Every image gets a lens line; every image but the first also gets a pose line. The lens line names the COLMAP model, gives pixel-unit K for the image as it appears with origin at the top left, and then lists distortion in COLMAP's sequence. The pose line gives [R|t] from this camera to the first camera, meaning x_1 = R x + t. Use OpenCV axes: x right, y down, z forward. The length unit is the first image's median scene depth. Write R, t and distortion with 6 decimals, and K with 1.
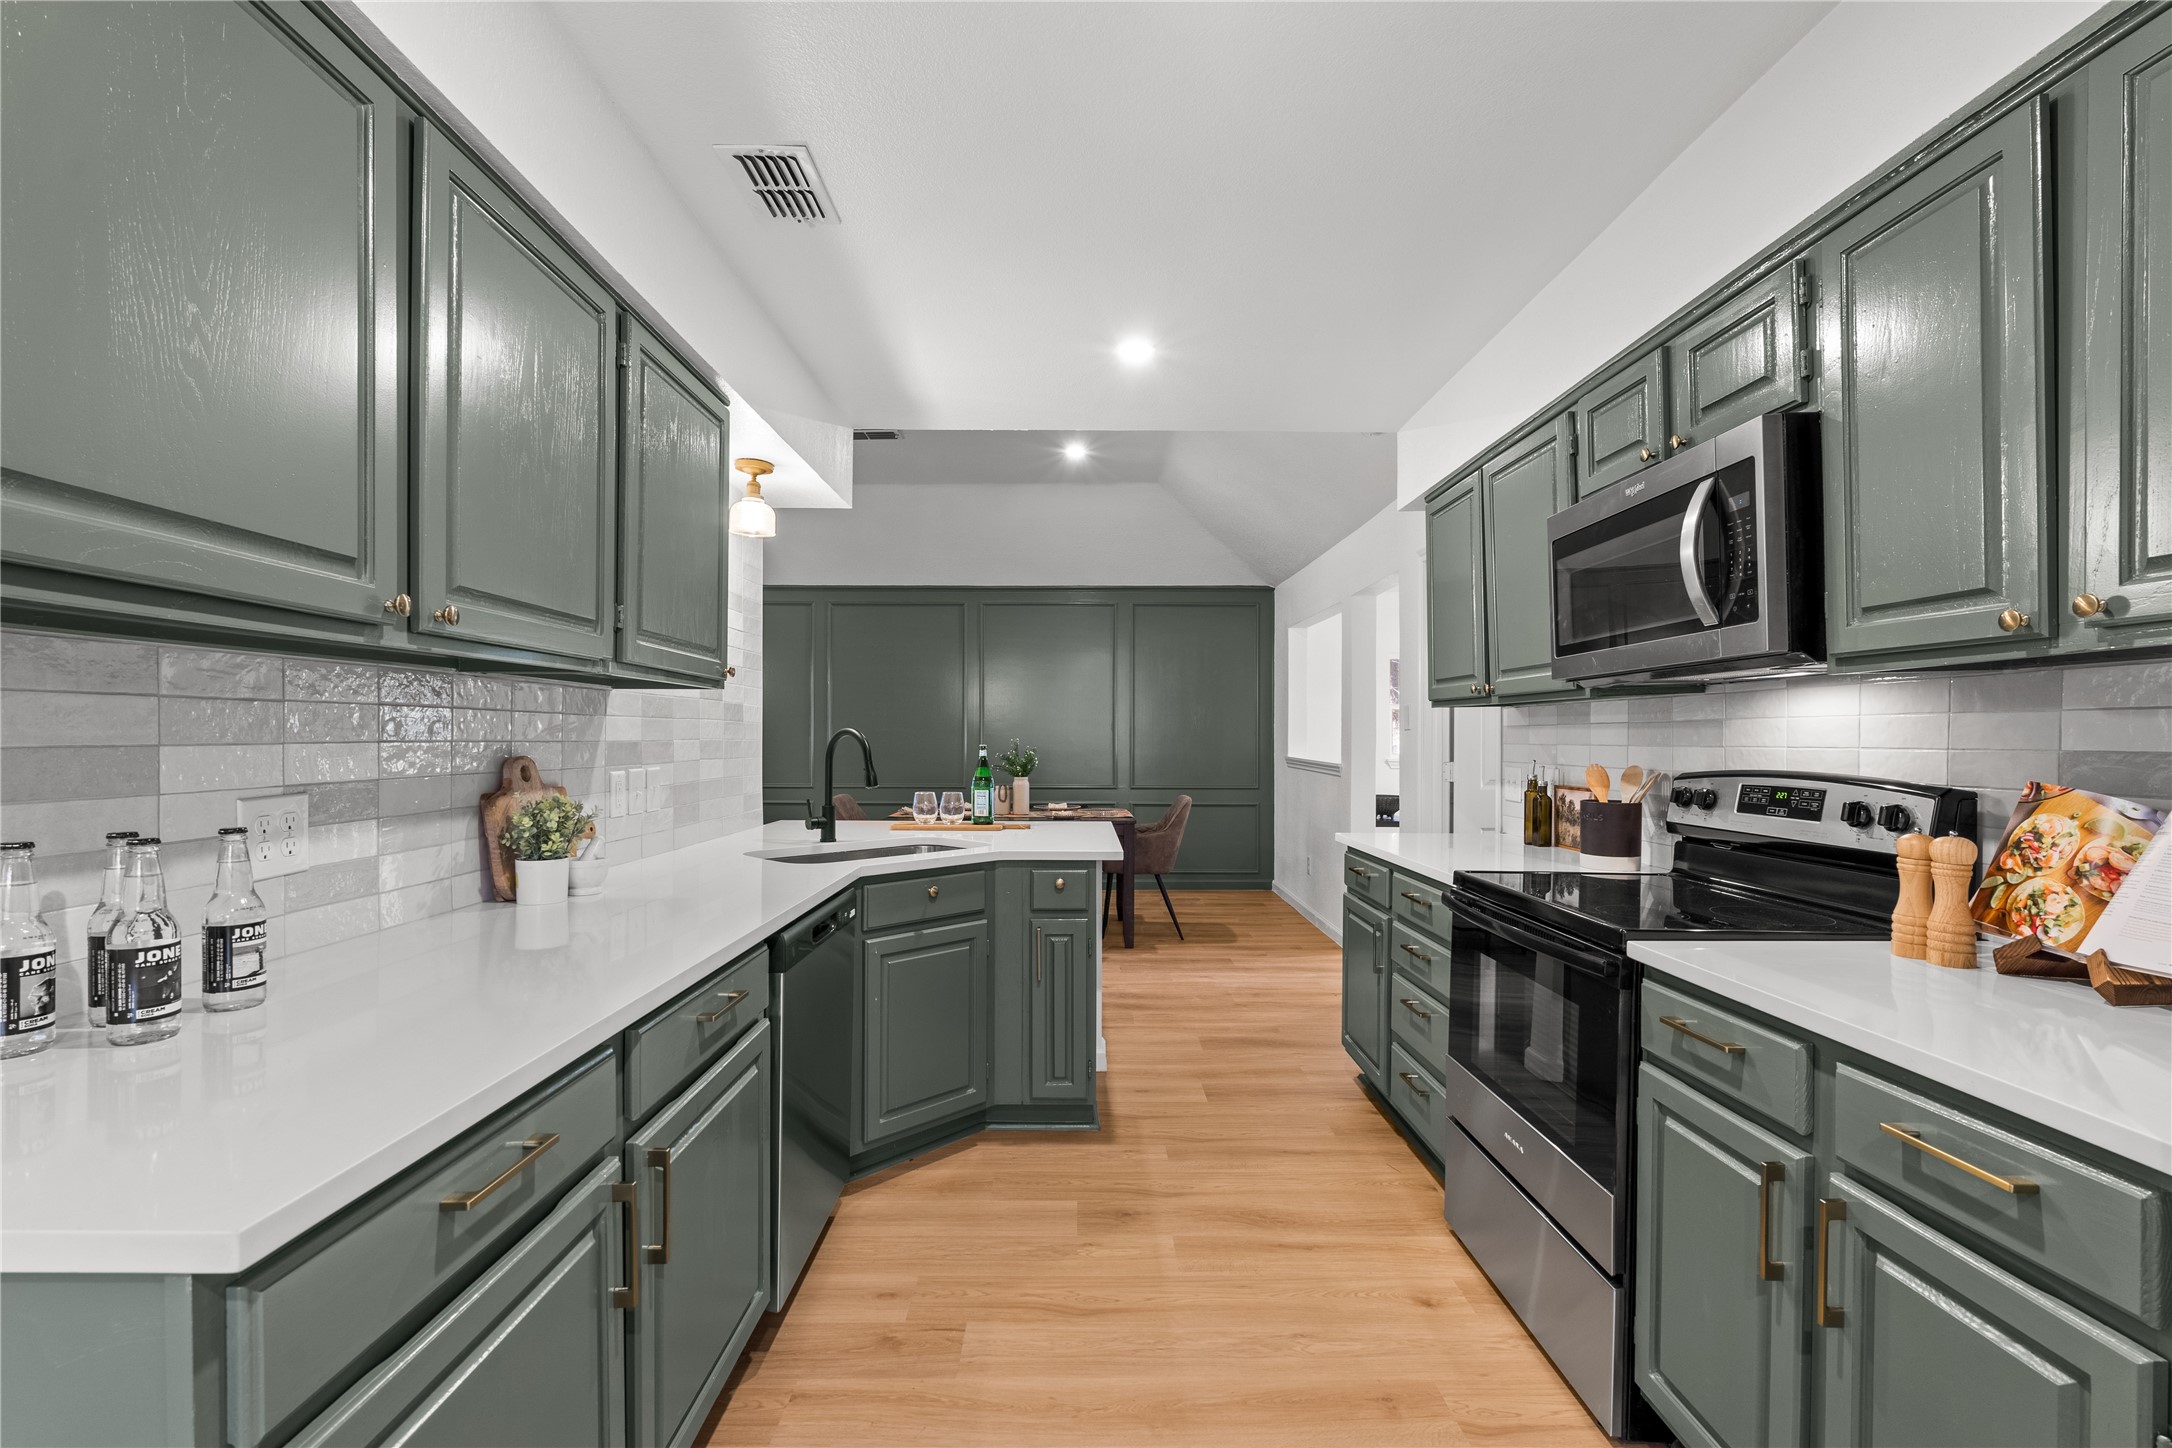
lens RADIAL K [[957.0, 0, 1077.1], [0, 957.0, 735.5], [0, 0, 1]] dist [-0.002809, 0.000153]
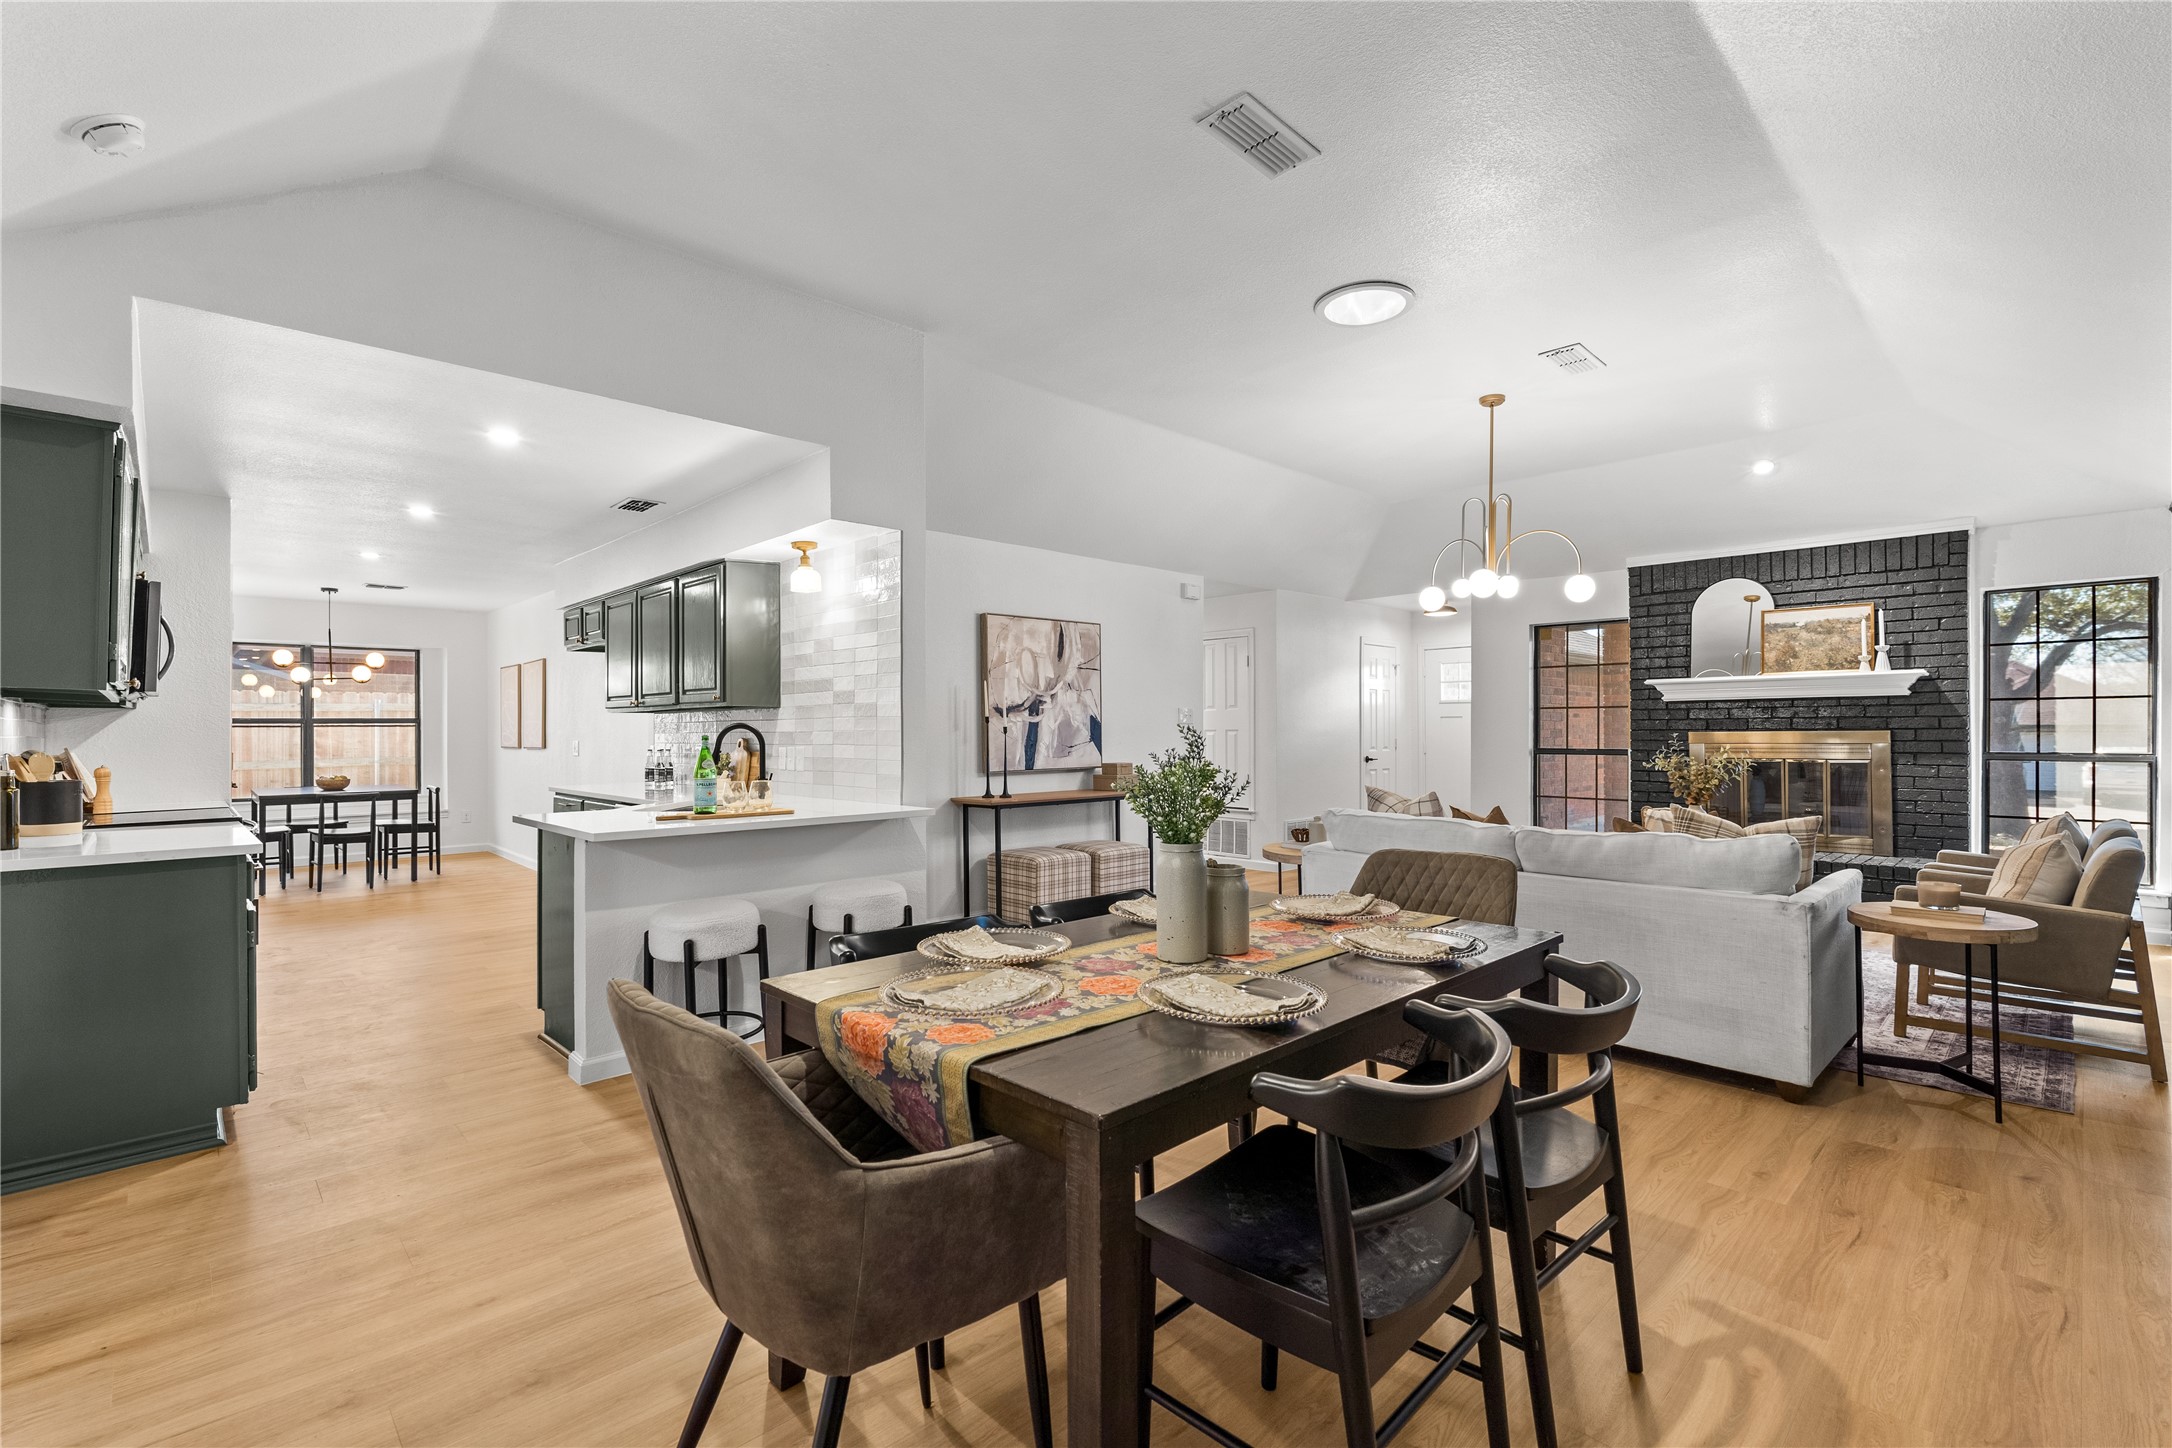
lens RADIAL K [[974.6, 0, 1086.0], [0, 974.6, 724.0], [0, 0, 1]] dist [0.001478, -0.000251]
pose [[-0.727025, -0.008581, -0.686558, 0.581819], [0.002426, 0.999884, -0.015066, 0.027832], [0.686607, -0.012619, -0.726919, 3.662737]]
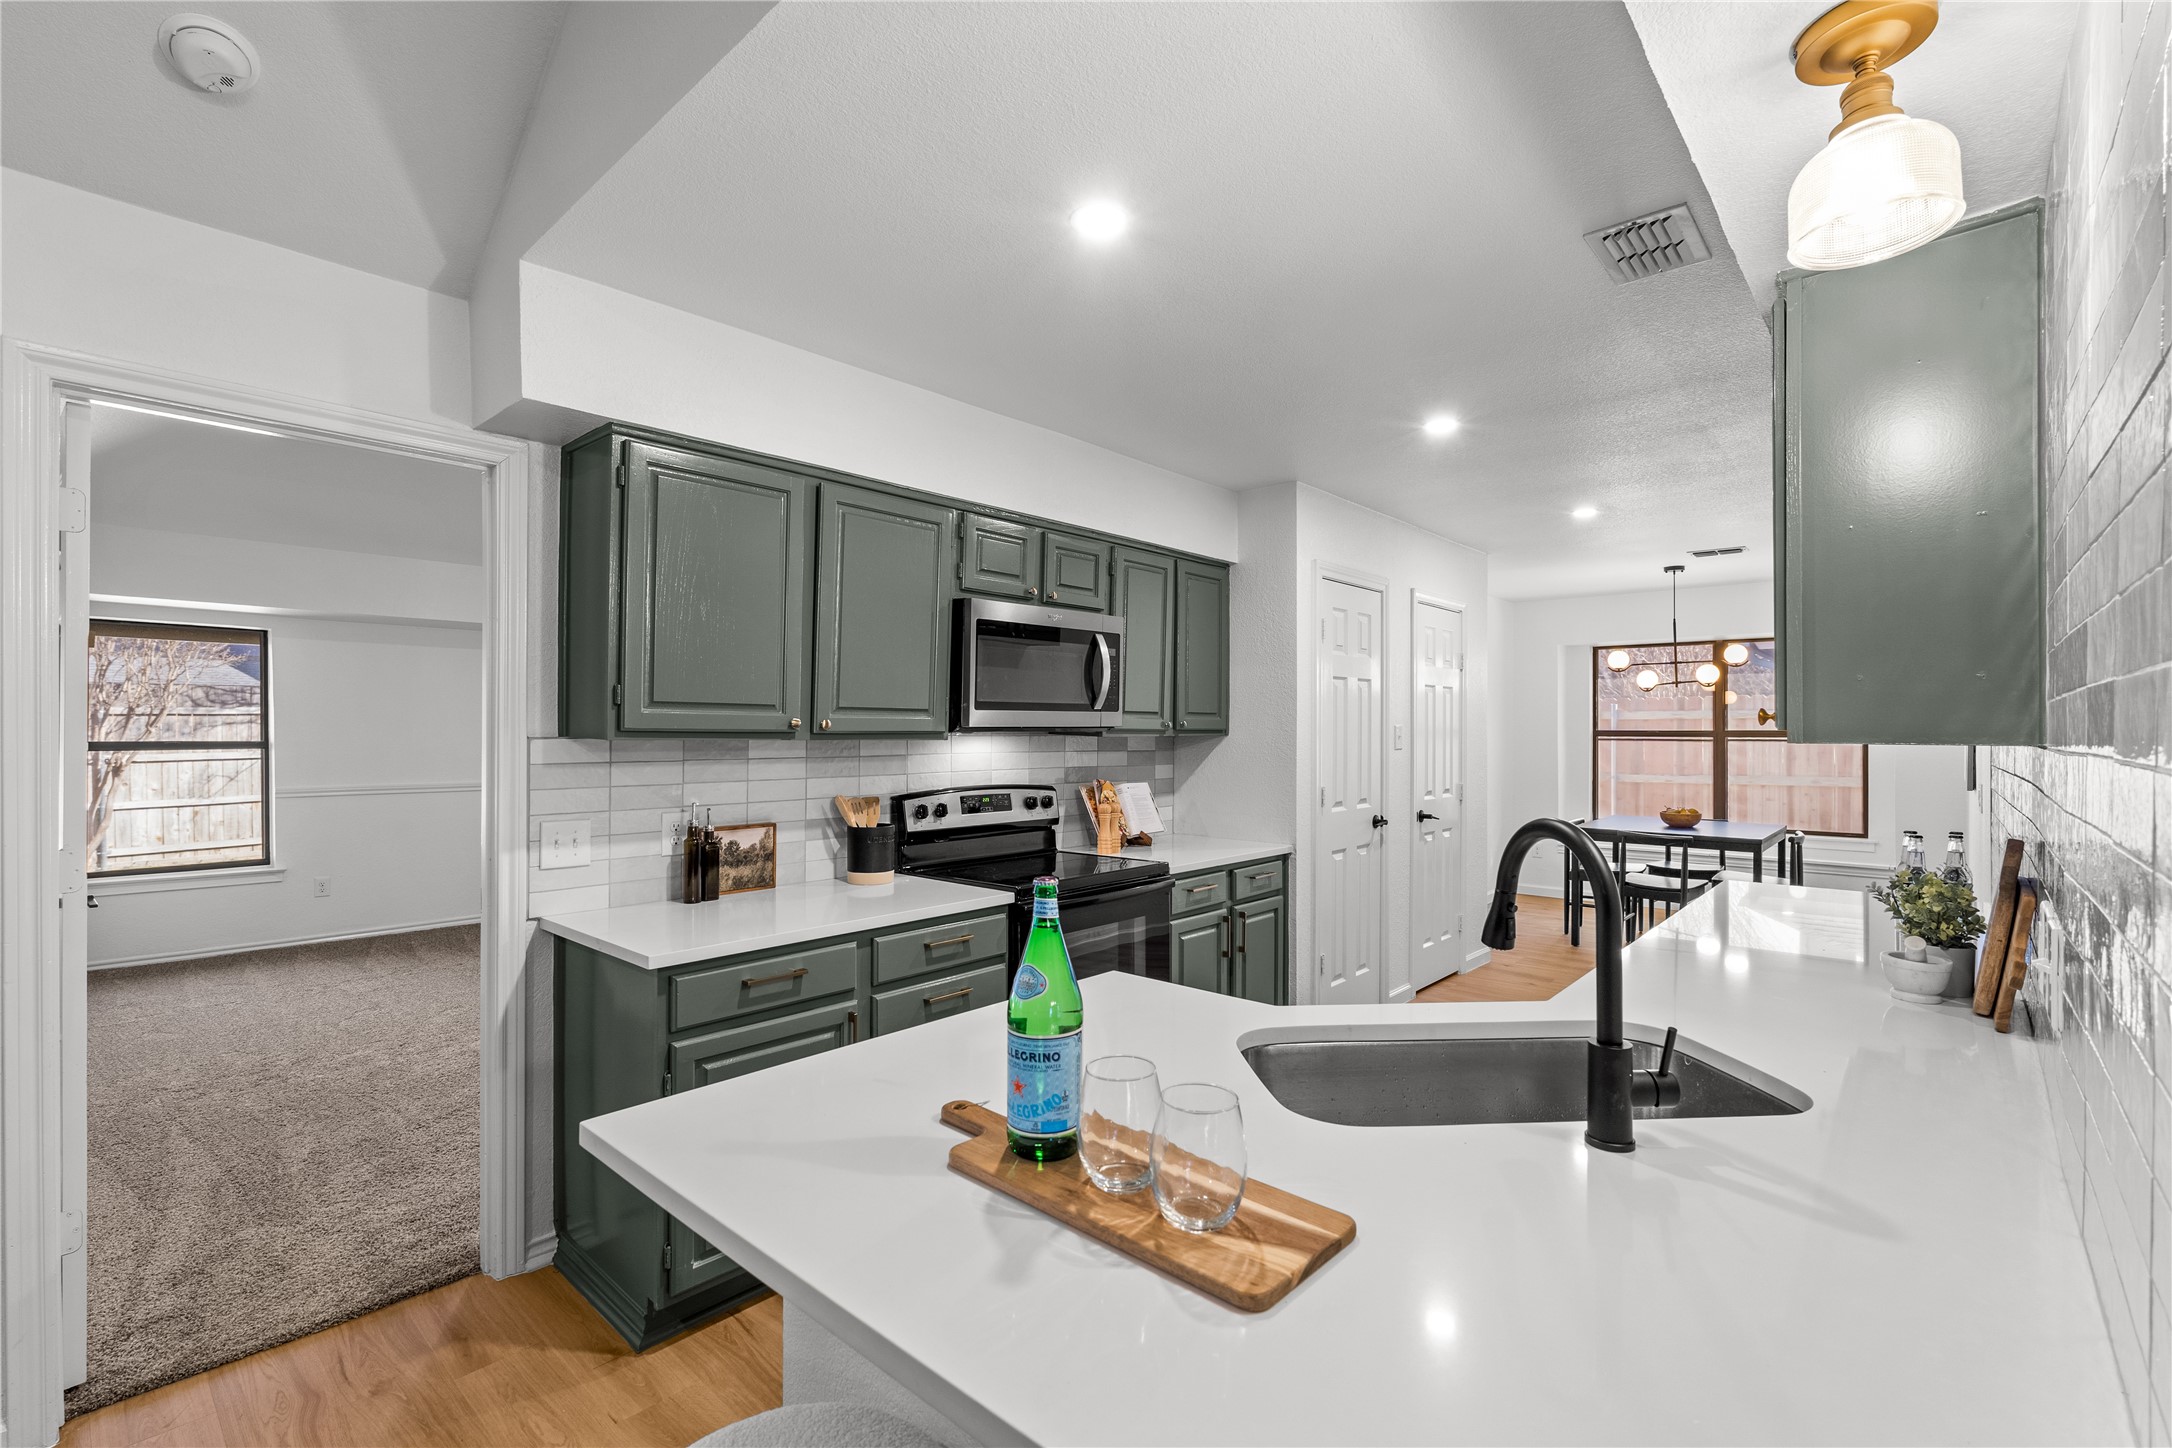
lens RADIAL K [[954.1, 0, 1086.0], [0, 954.1, 724.0], [0, 0, 1]] dist [-0.002982, -0.000295]
pose [[-0.738836, -0.004732, 0.673868, -0.541787], [-0.008944, 0.999956, -0.002785, -0.069584], [-0.673826, -0.008085, -0.738846, 2.157911]]
